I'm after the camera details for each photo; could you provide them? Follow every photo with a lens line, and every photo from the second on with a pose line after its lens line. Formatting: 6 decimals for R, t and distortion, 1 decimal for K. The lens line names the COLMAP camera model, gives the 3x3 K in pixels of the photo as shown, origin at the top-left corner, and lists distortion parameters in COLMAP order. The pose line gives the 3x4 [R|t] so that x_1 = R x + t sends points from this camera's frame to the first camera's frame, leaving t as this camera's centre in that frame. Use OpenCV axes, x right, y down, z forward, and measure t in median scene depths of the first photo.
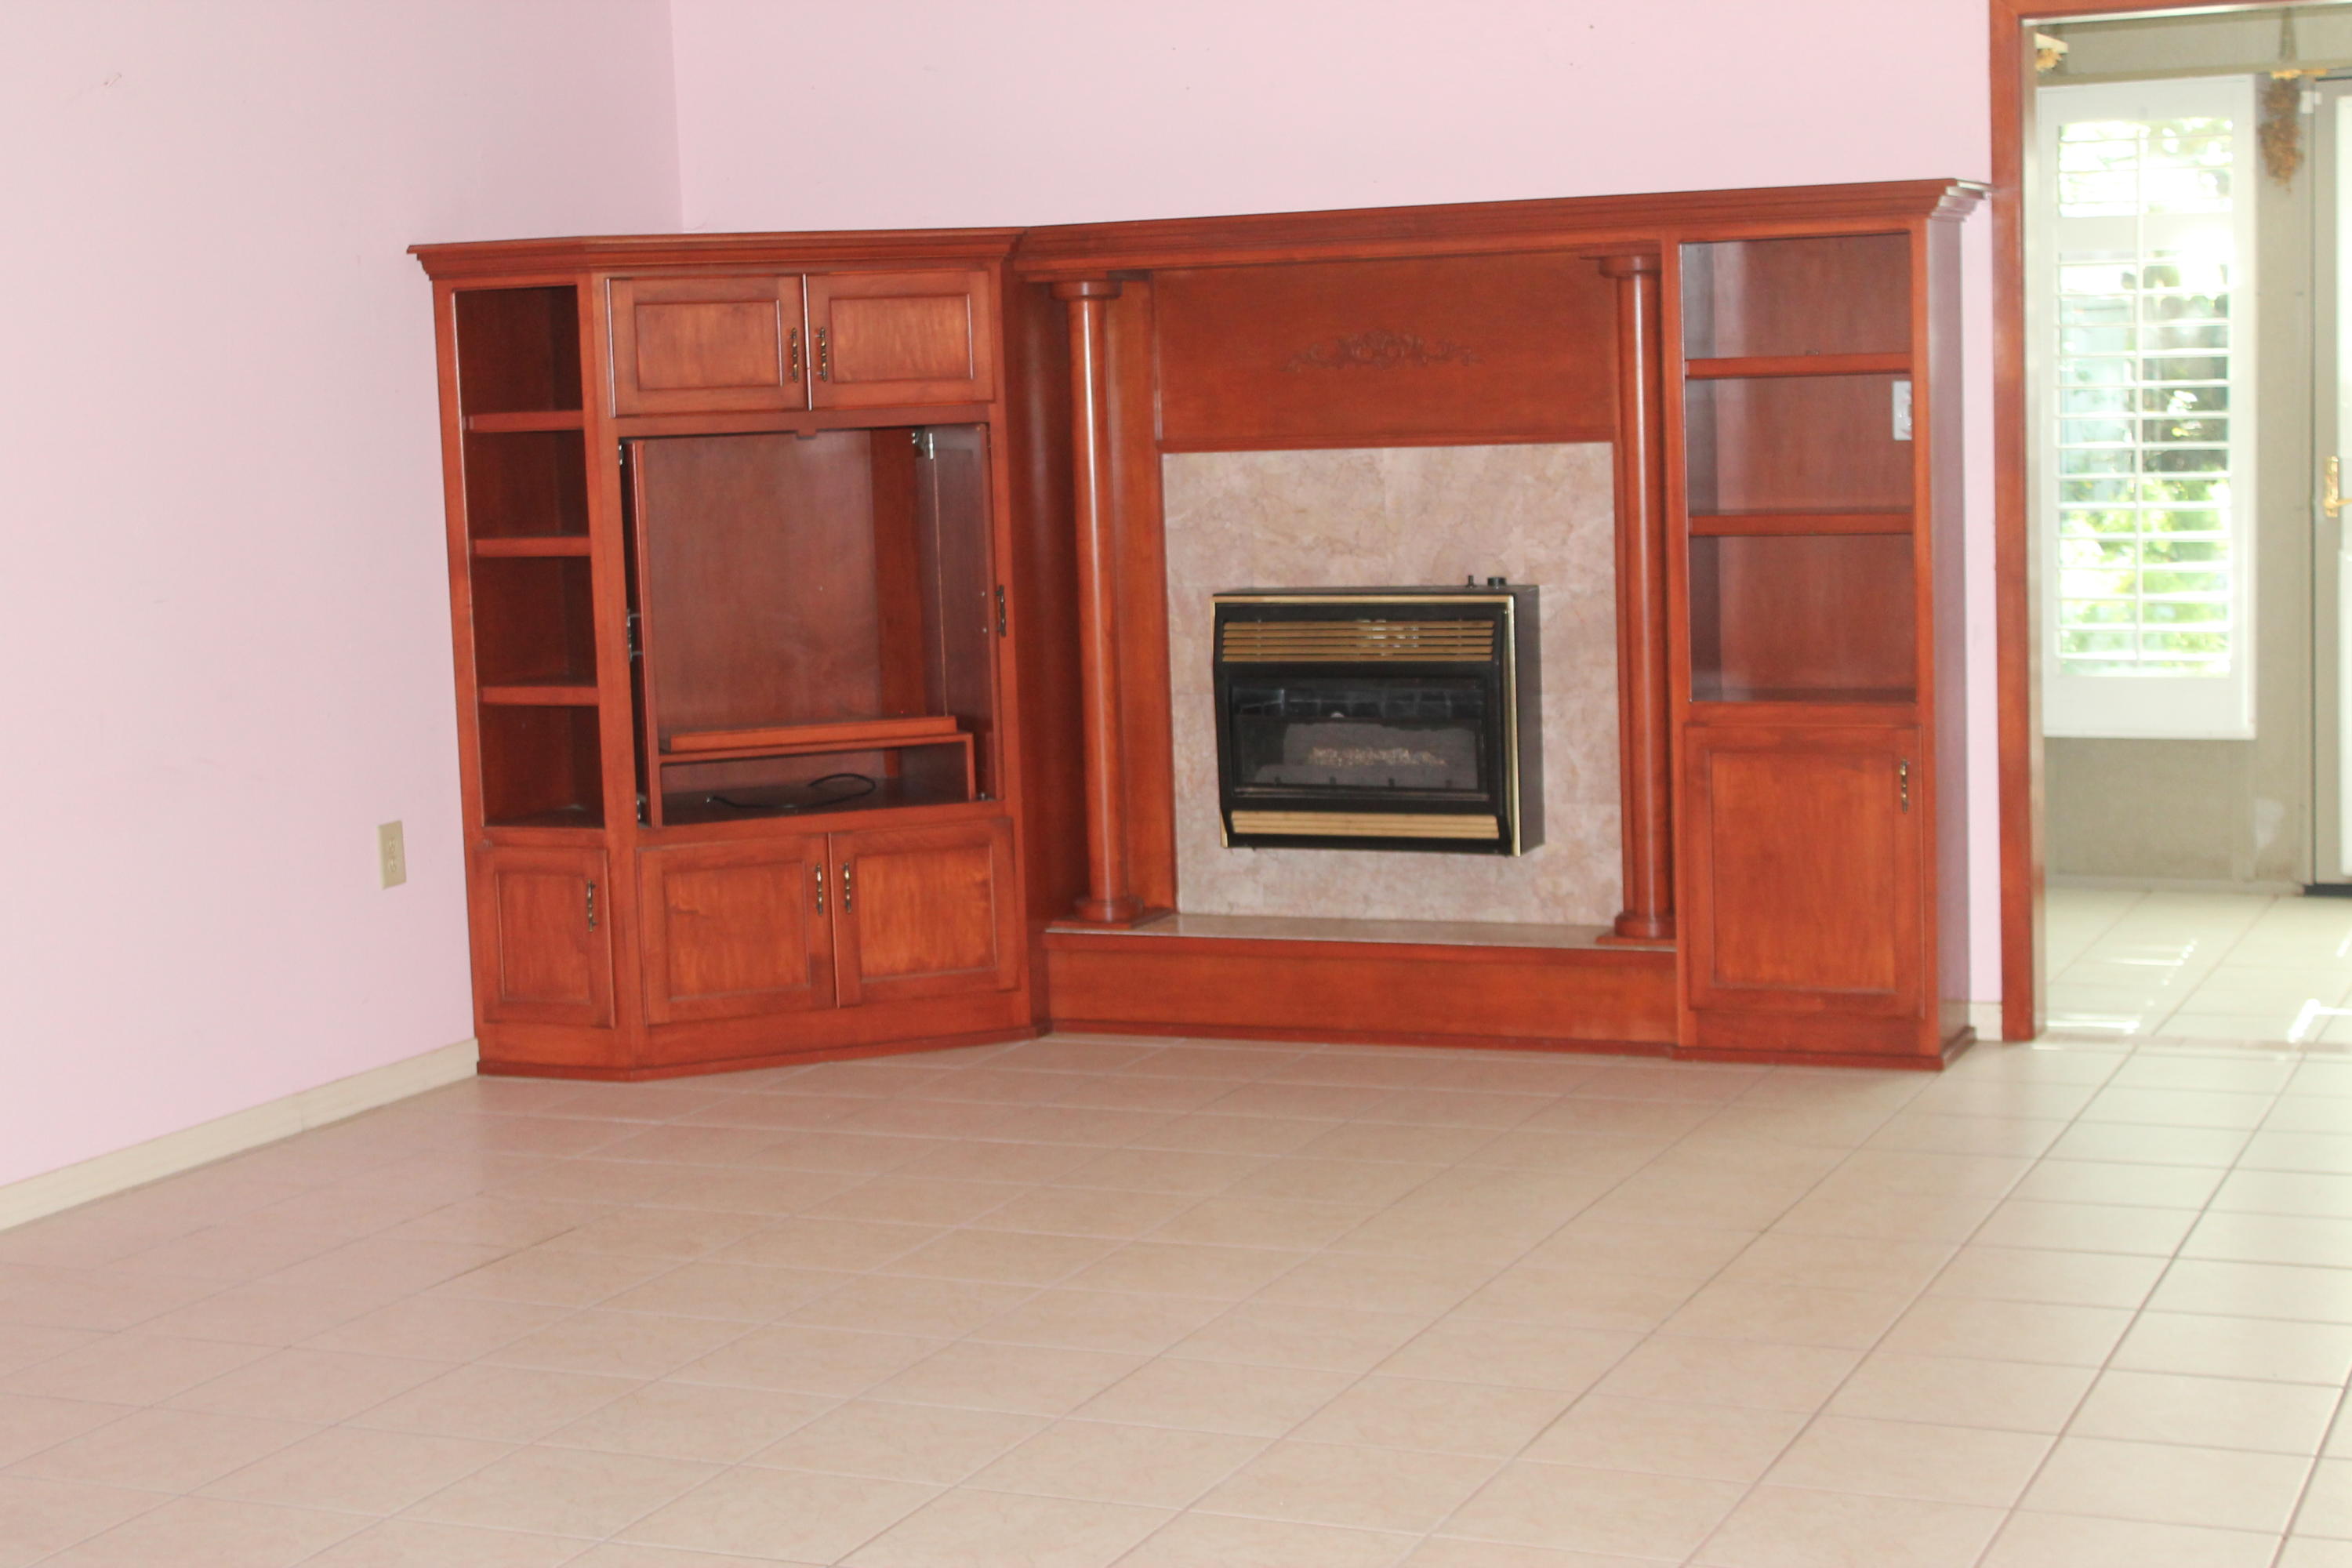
lens RADIAL K [[3695.8, 0, 1176.0], [0, 3695.8, 784.0], [0, 0, 1]] dist [-0.041021, 0.152658]
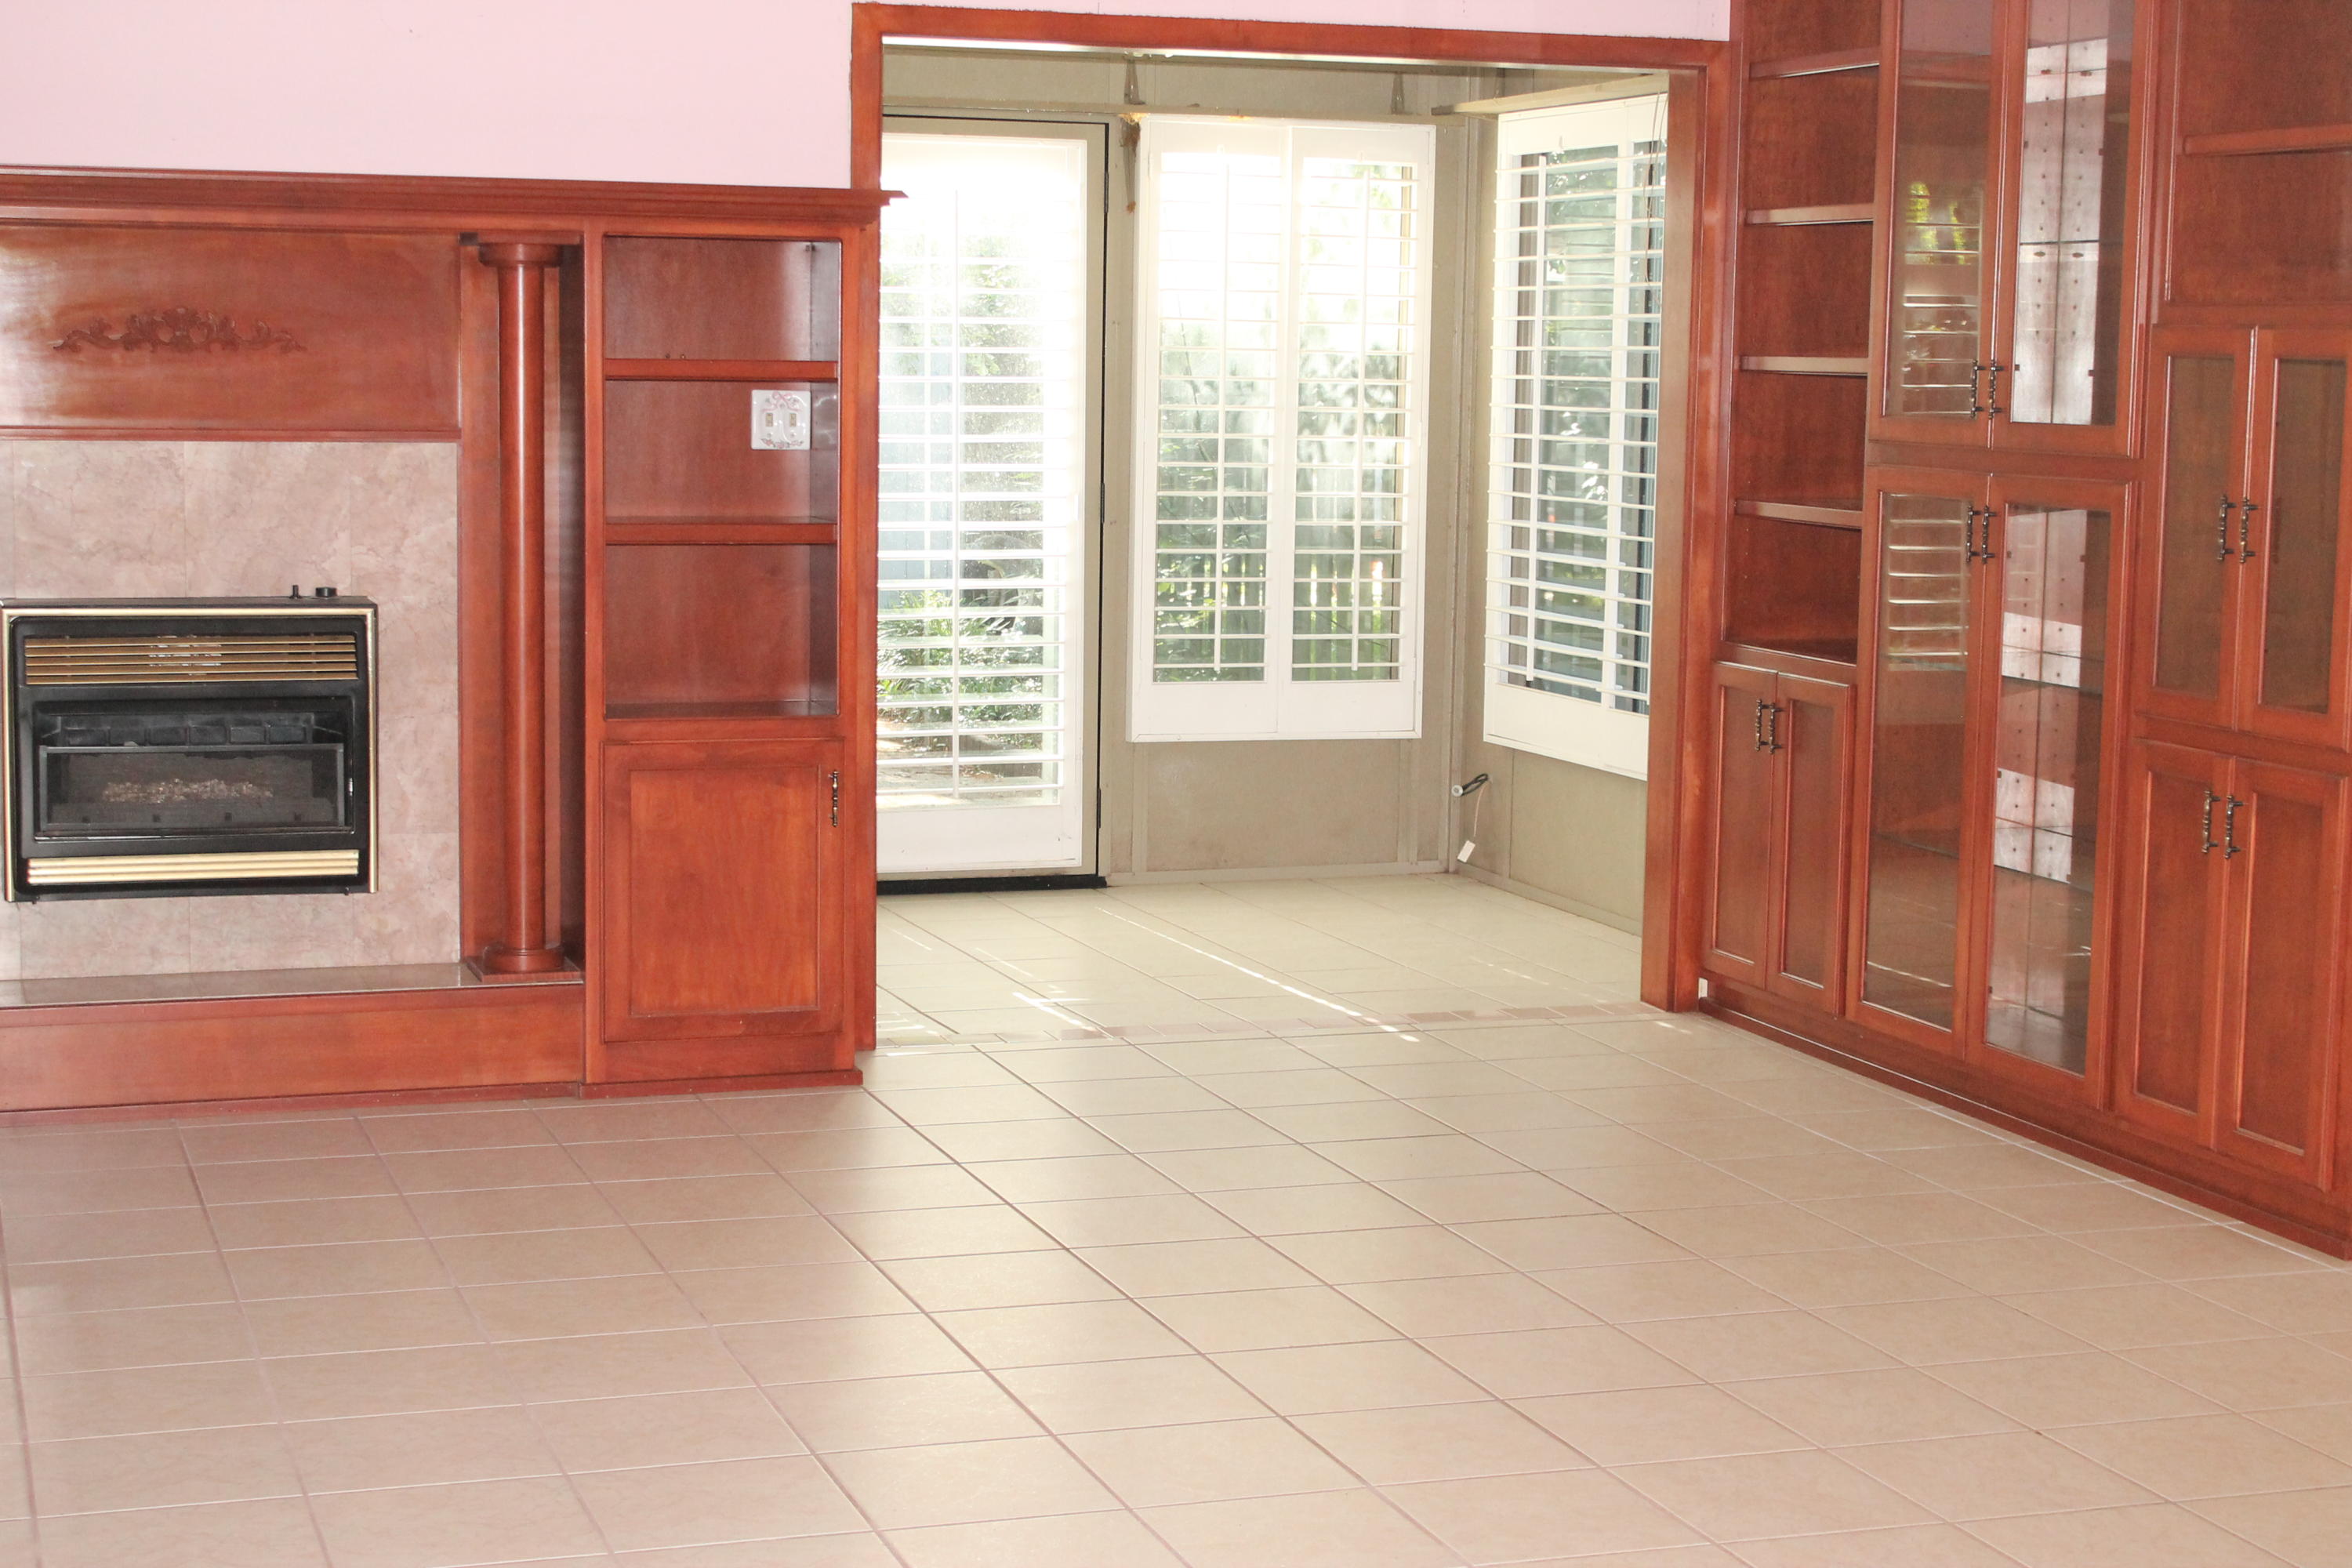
lens RADIAL K [[3695.8, 0, 1176.0], [0, 3695.8, 784.0], [0, 0, 1]] dist [-0.041021, 0.152658]
pose [[0.736797, -0.031380, 0.675385, -0.373845], [0.034861, 0.999357, 0.008402, -0.008086], [-0.675215, 0.017354, 0.737417, 0.191567]]
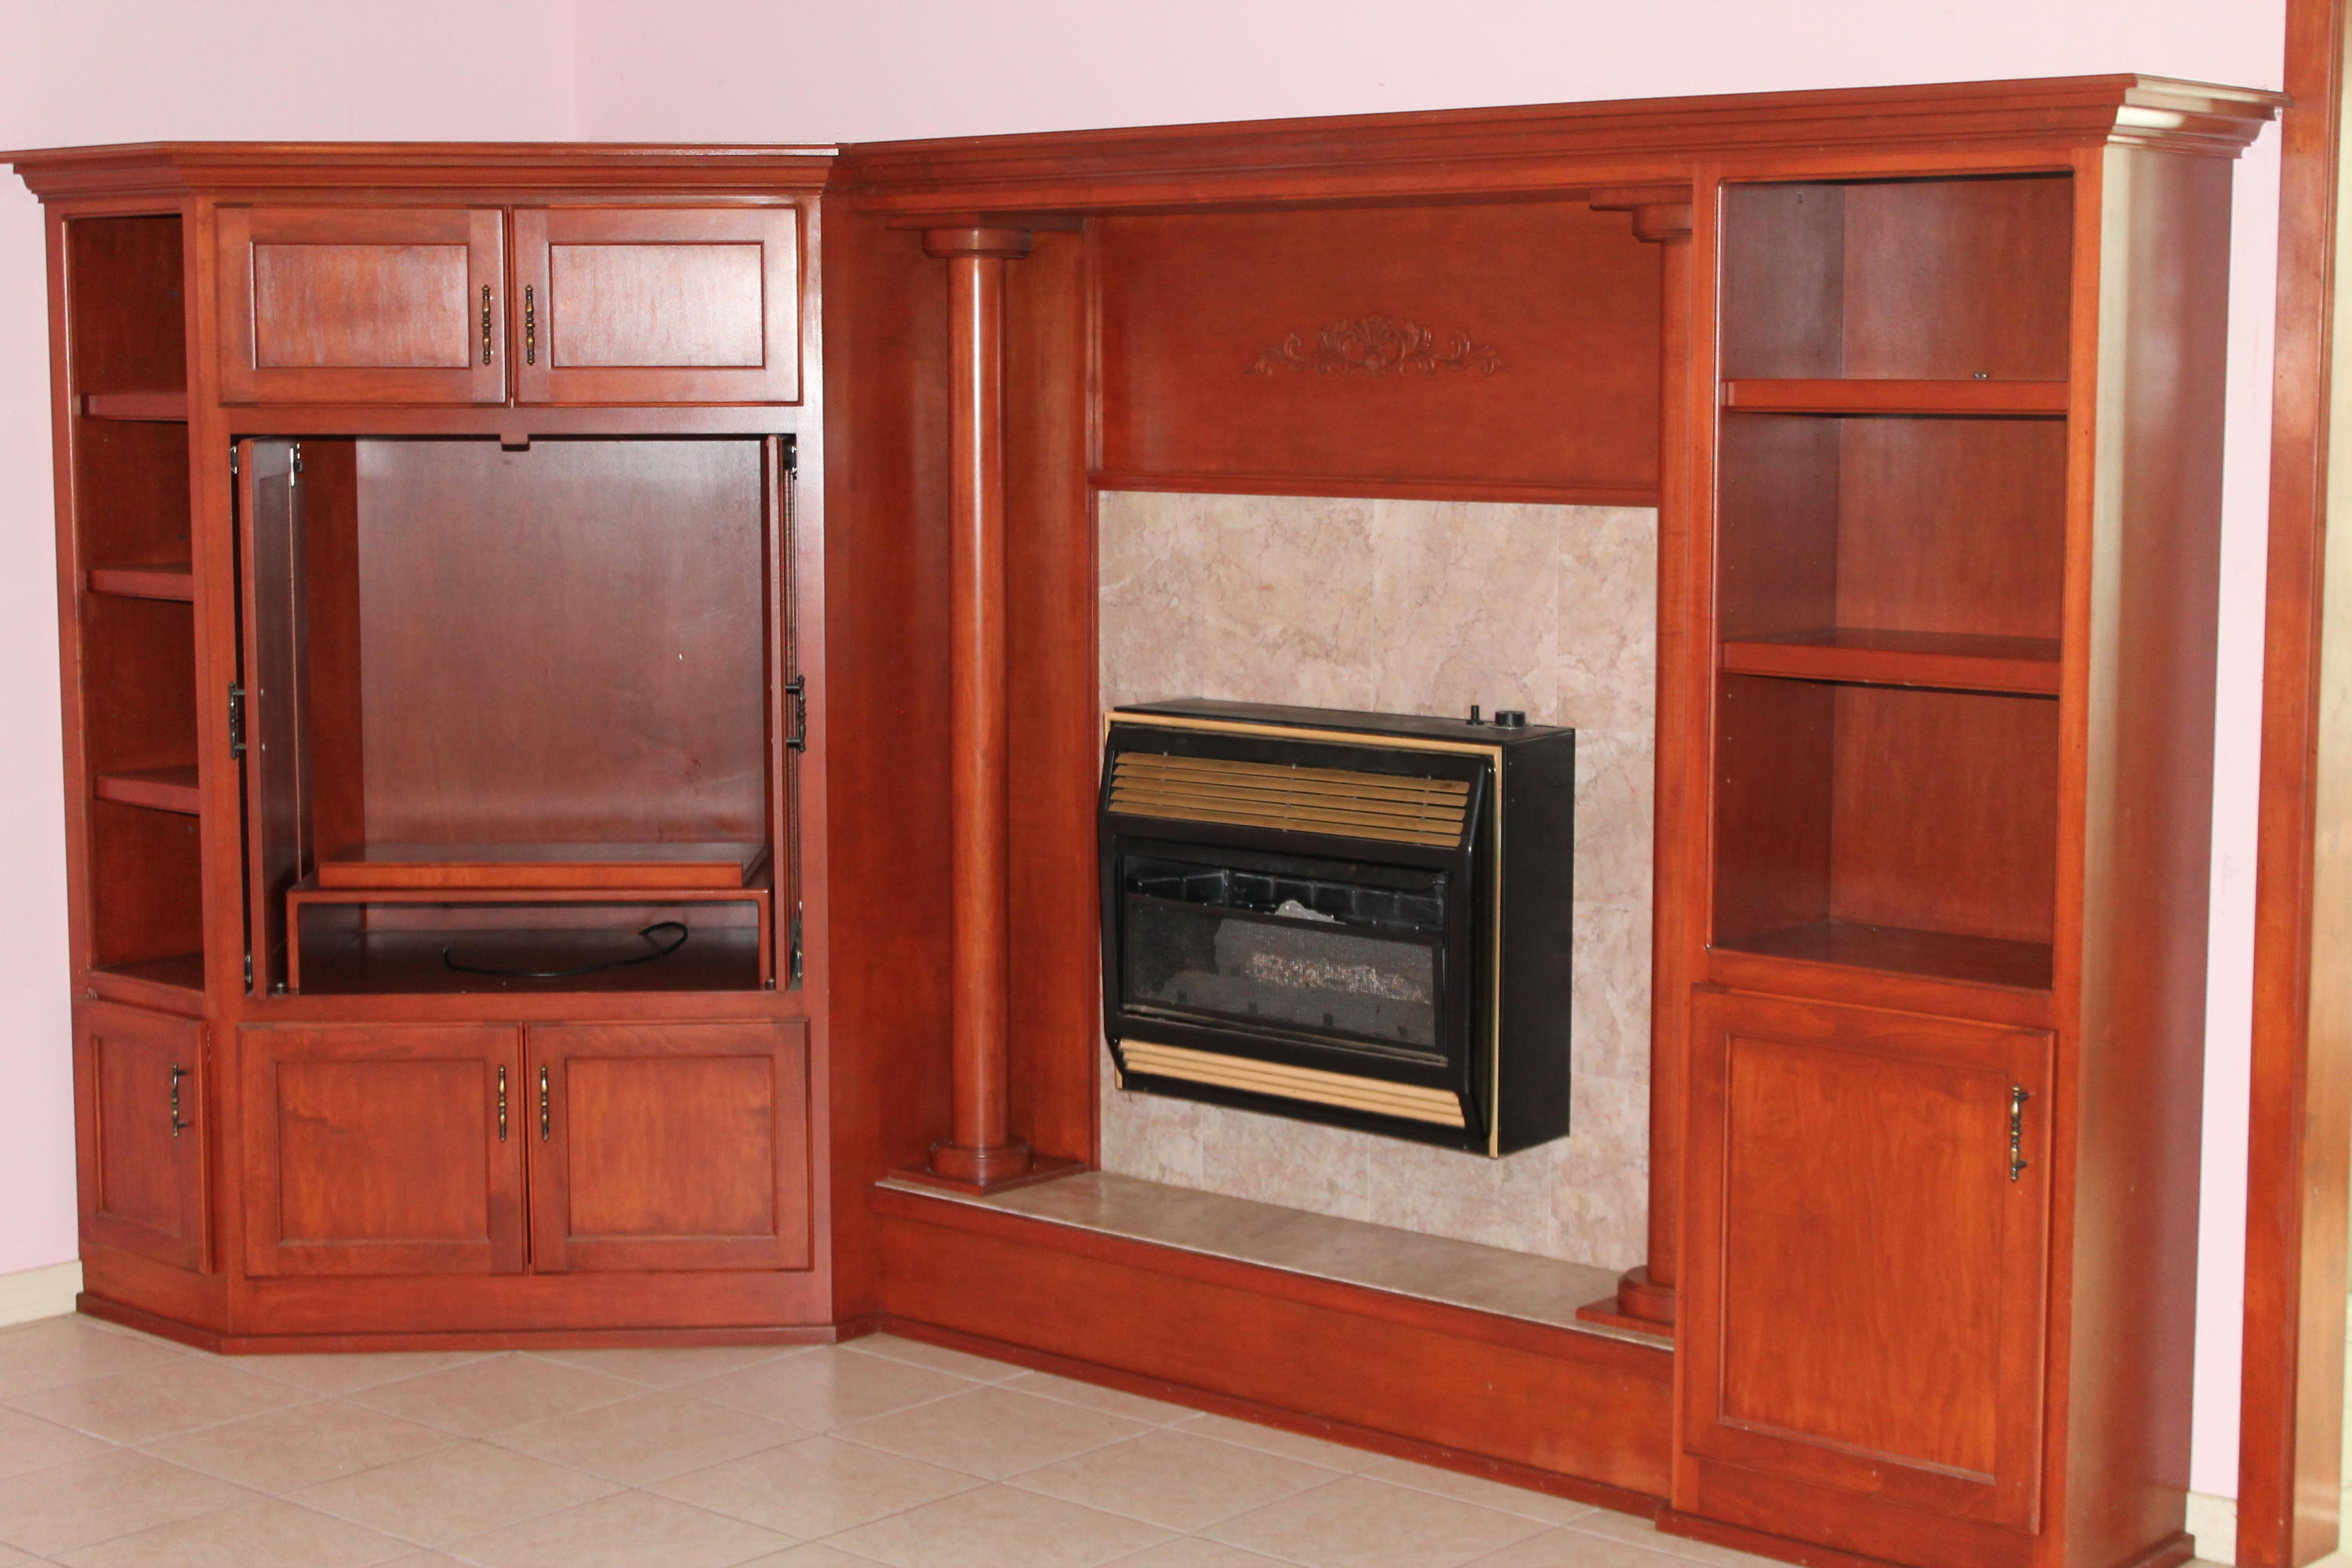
lens RADIAL K [[3695.8, 0, 1176.0], [0, 3695.8, 784.0], [0, 0, 1]] dist [-0.041021, 0.152658]
pose [[0.952267, 0.069989, -0.297134, 0.221385], [-0.067709, 0.997543, 0.017972, -0.051271], [0.297662, 0.003004, 0.954667, 0.380323]]
